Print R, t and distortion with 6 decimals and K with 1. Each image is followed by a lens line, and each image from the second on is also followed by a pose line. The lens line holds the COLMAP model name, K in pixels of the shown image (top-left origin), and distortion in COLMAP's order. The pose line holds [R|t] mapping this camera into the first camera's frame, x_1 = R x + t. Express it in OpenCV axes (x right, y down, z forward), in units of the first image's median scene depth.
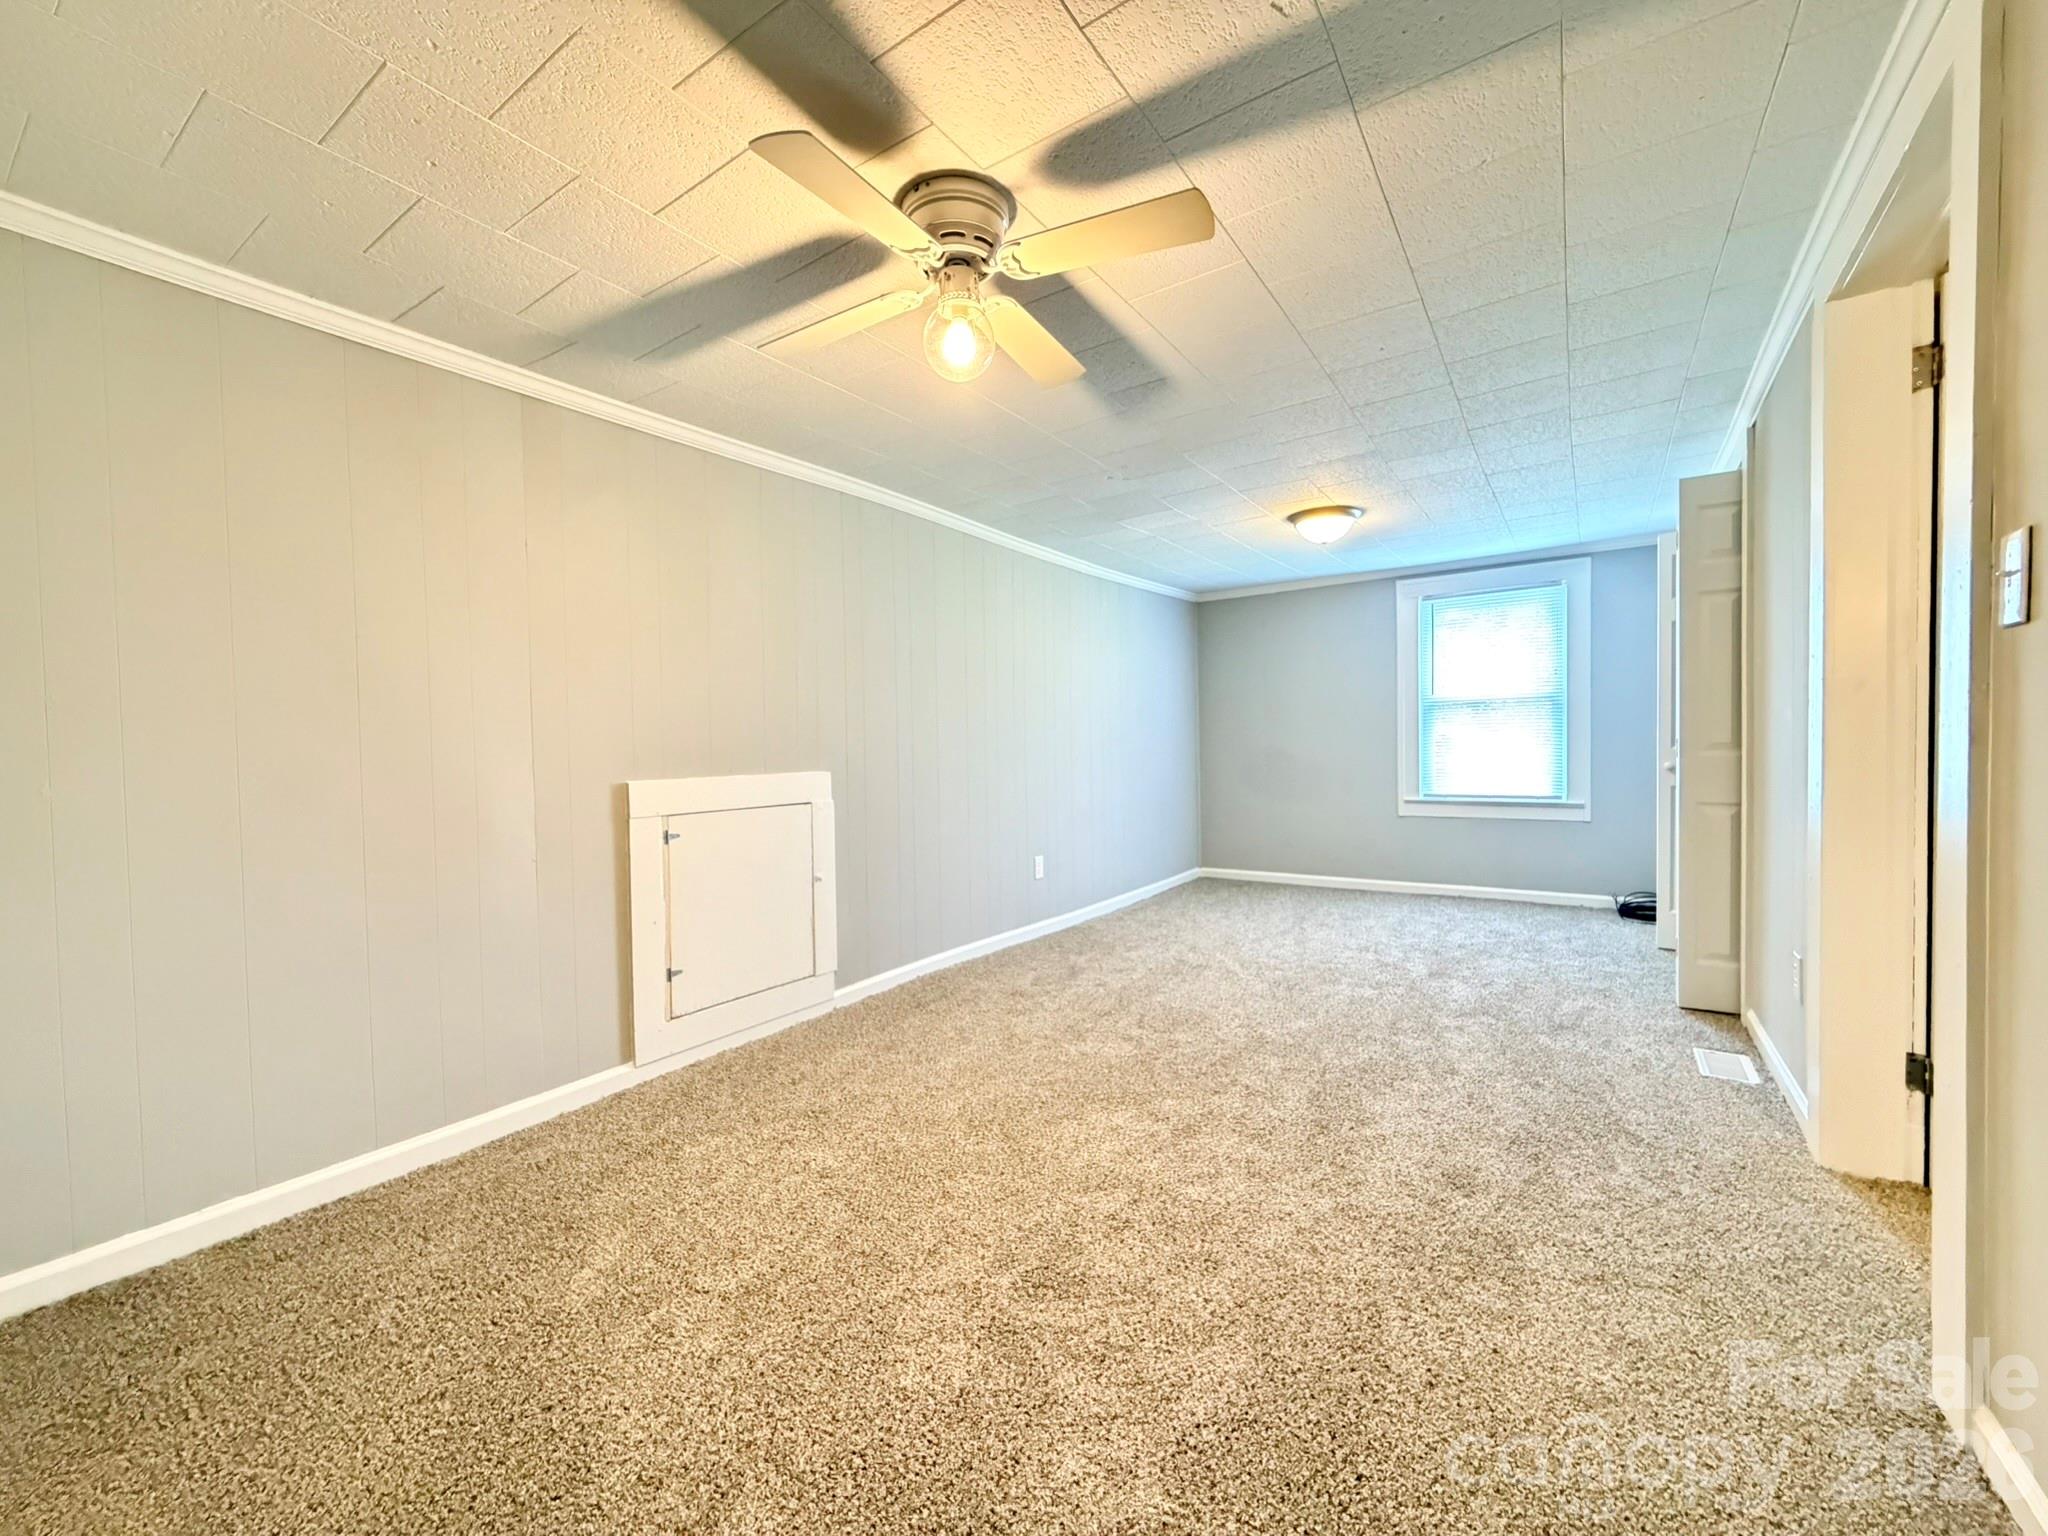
lens RADIAL K [[820.3, 0, 1018.5], [0, 820.3, 767.3], [0, 0, 1]] dist [-0.000548, 0.000944]
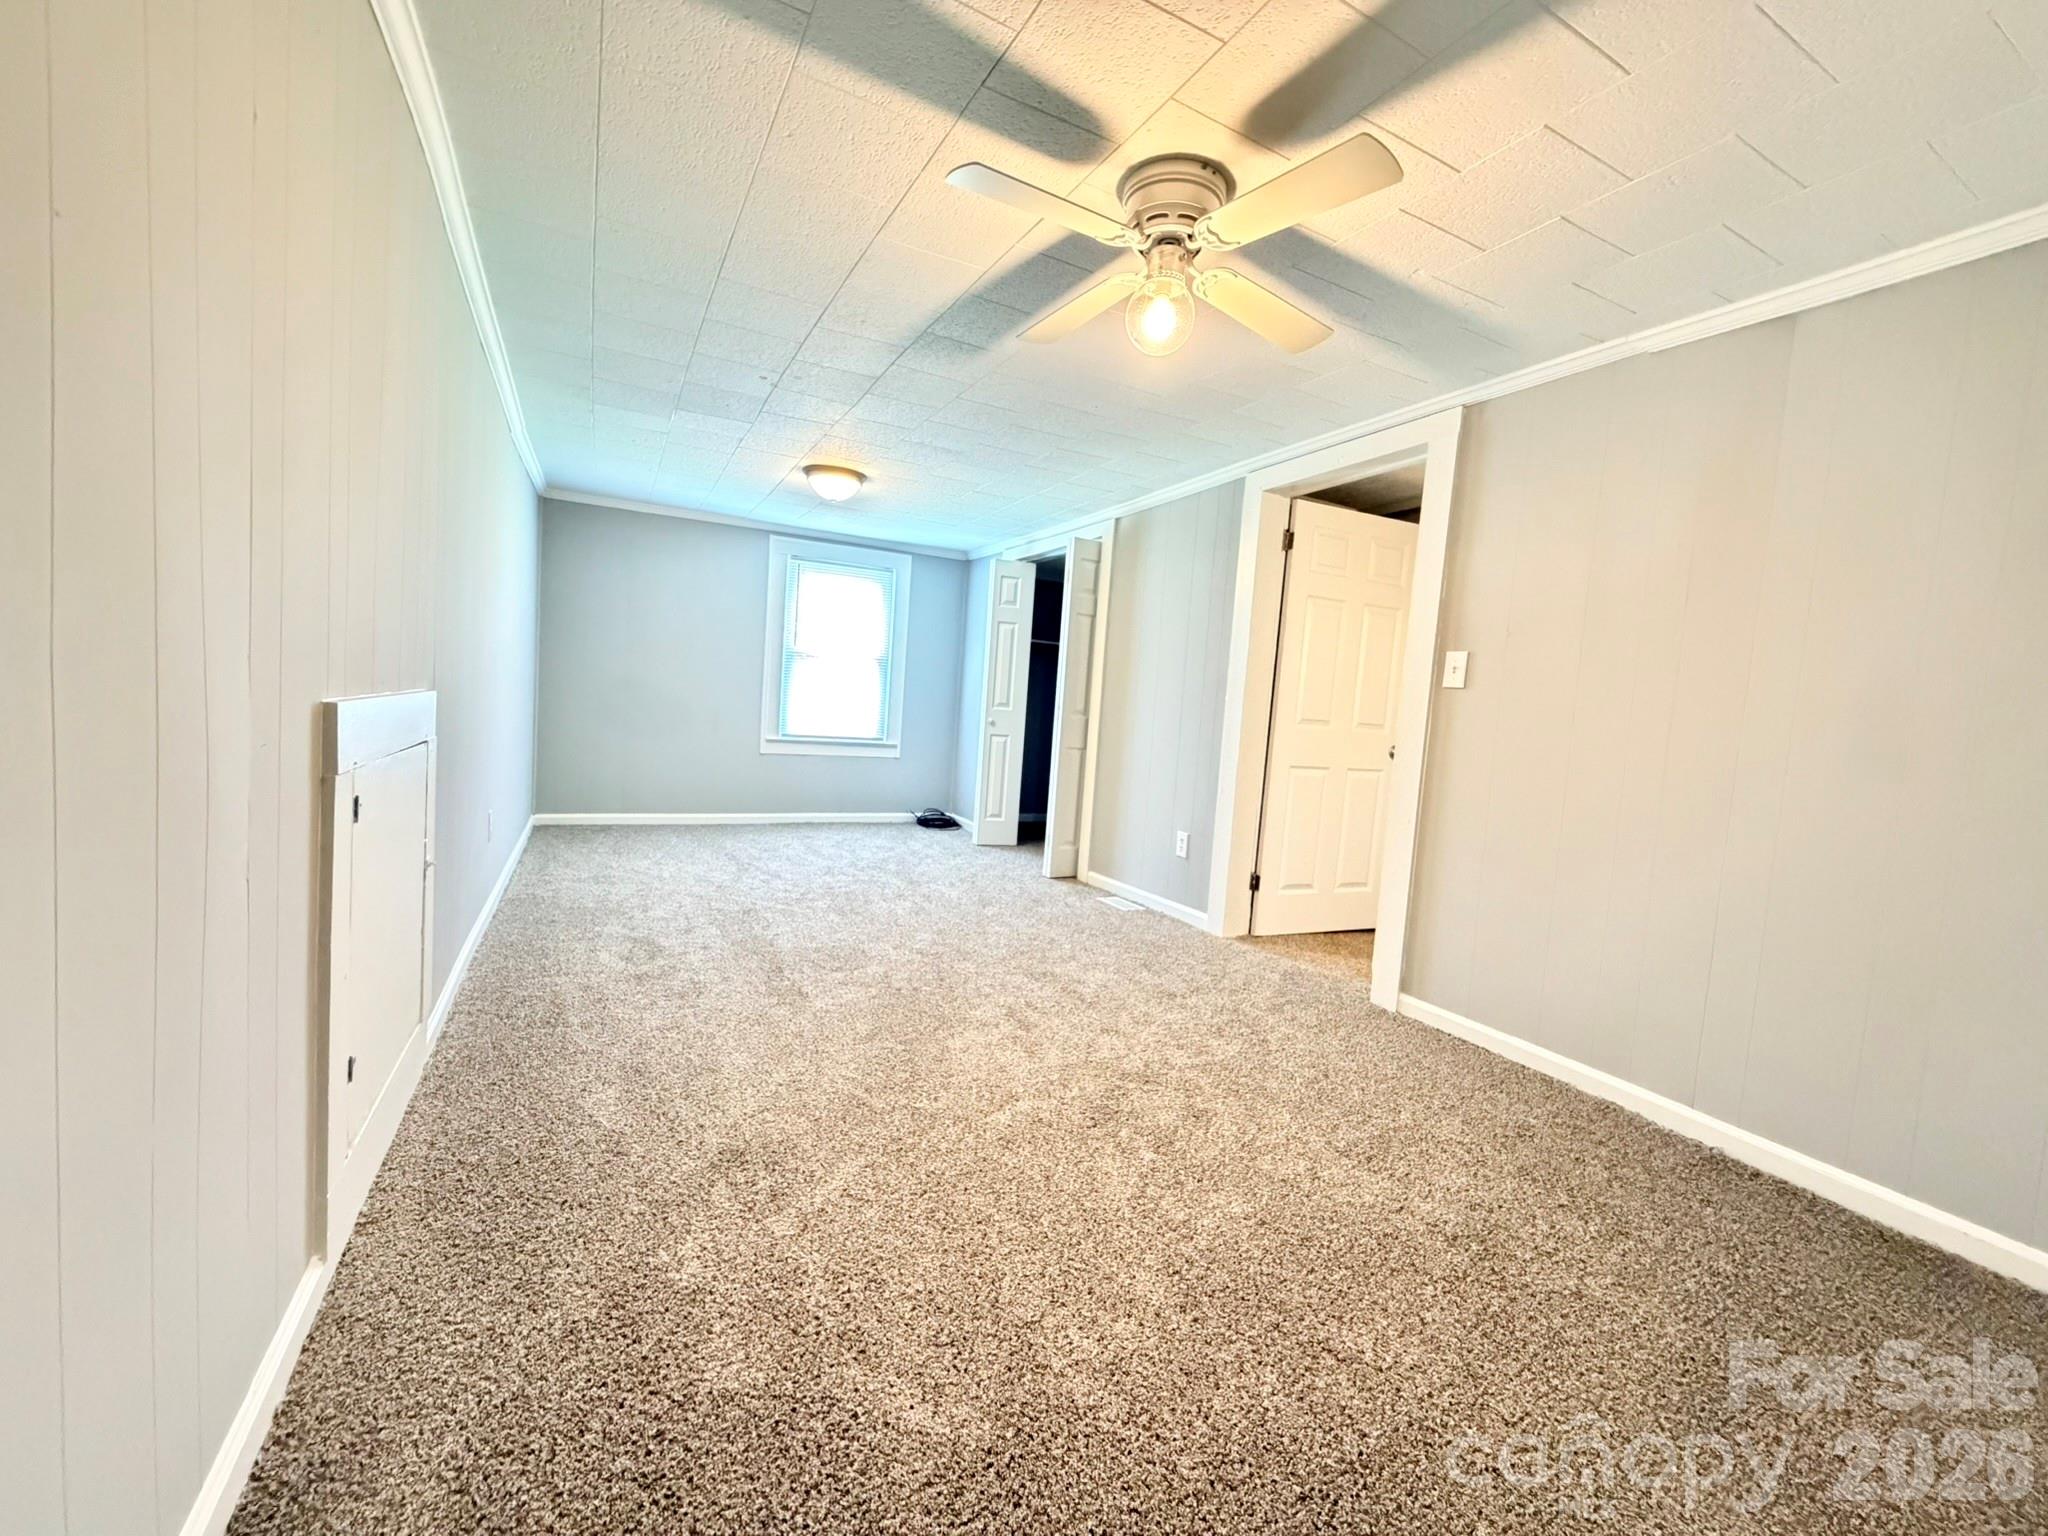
lens RADIAL K [[820.3, 0, 1018.5], [0, 820.3, 767.3], [0, 0, 1]] dist [-0.000548, 0.000944]
pose [[0.471992, -0.018281, 0.881413, -0.516118], [-0.054709, 0.997251, 0.049980, 0.007130], [-0.879903, -0.071812, 0.469695, 0.293127]]
